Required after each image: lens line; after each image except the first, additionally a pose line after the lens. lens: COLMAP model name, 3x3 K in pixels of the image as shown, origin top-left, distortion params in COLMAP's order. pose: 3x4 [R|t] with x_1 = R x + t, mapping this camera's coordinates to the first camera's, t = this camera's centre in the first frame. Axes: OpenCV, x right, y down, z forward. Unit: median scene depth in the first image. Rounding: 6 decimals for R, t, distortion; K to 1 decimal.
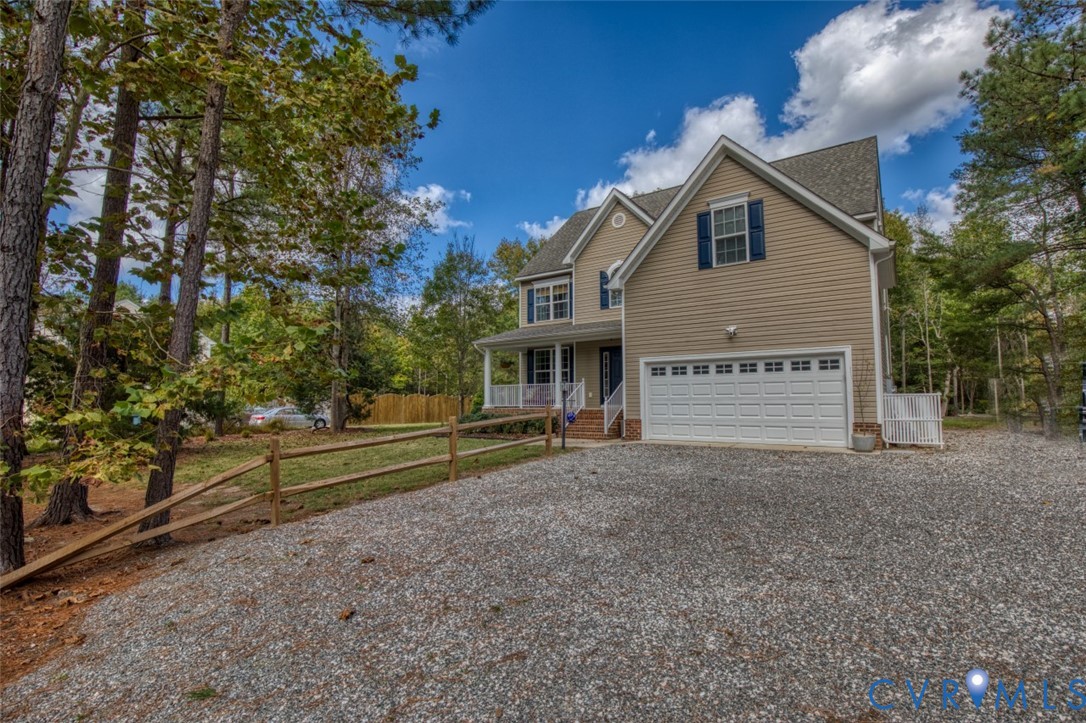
lens RADIAL K [[478.6, 0, 543.0], [0, 478.6, 361.5], [0, 0, 1]] dist [-0.117612, -0.000036]
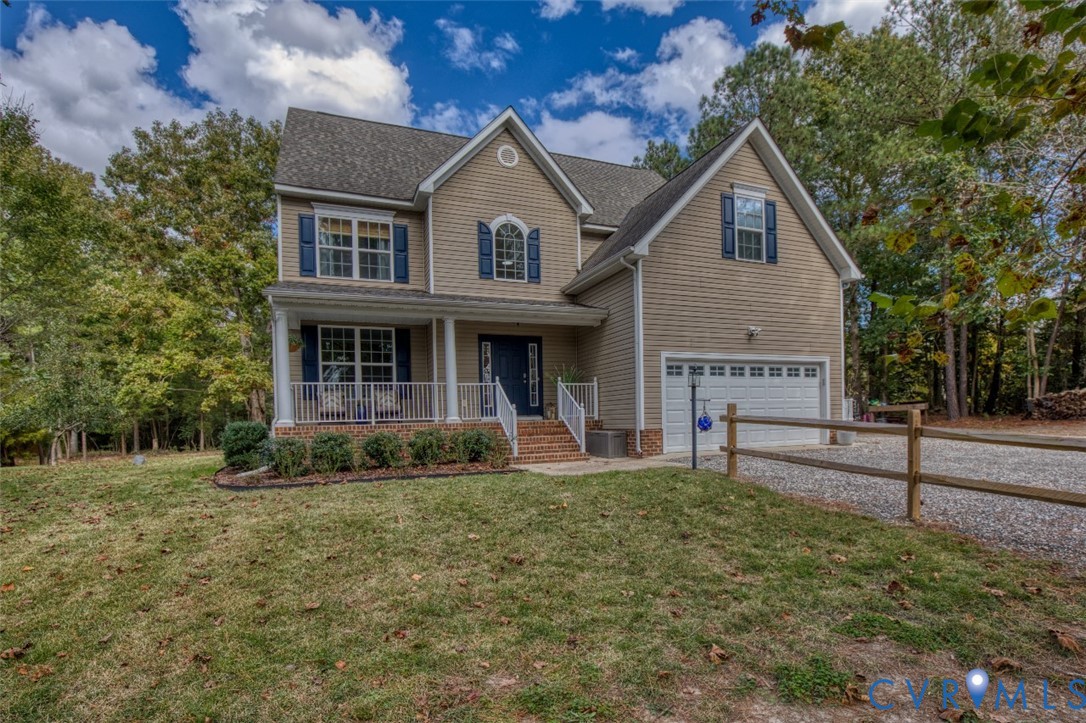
lens RADIAL K [[526.6, 0, 541.0], [0, 526.6, 414.8], [0, 0, 1]] dist [-0.025790, -0.000247]
pose [[0.524849, -0.009471, 0.851143, -0.481735], [-0.045659, 0.998185, 0.039263, 0.053550], [-0.849970, -0.059469, 0.523464, 0.523731]]
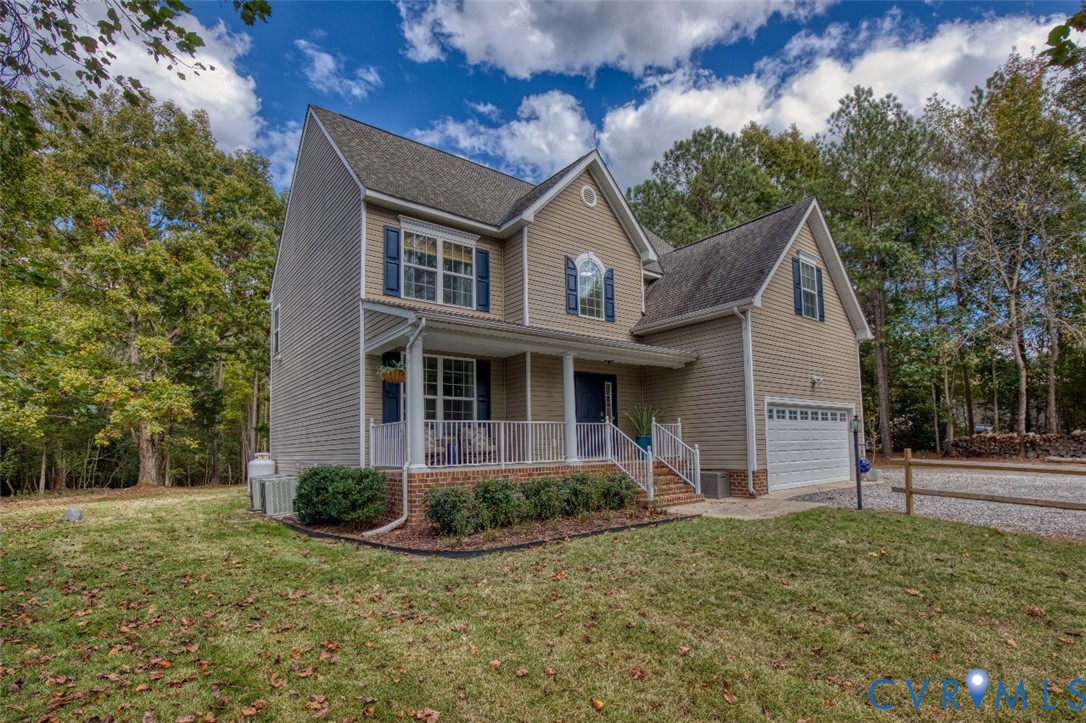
lens RADIAL K [[522.8, 0, 548.0], [0, 522.8, 396.8], [0, 0, 1]] dist [-0.026546, 0.000183]
pose [[0.255914, 0.083865, 0.963055, -0.581999], [-0.059806, 0.995695, -0.070815, 0.060185], [-0.964848, -0.039474, 0.259828, 0.840204]]
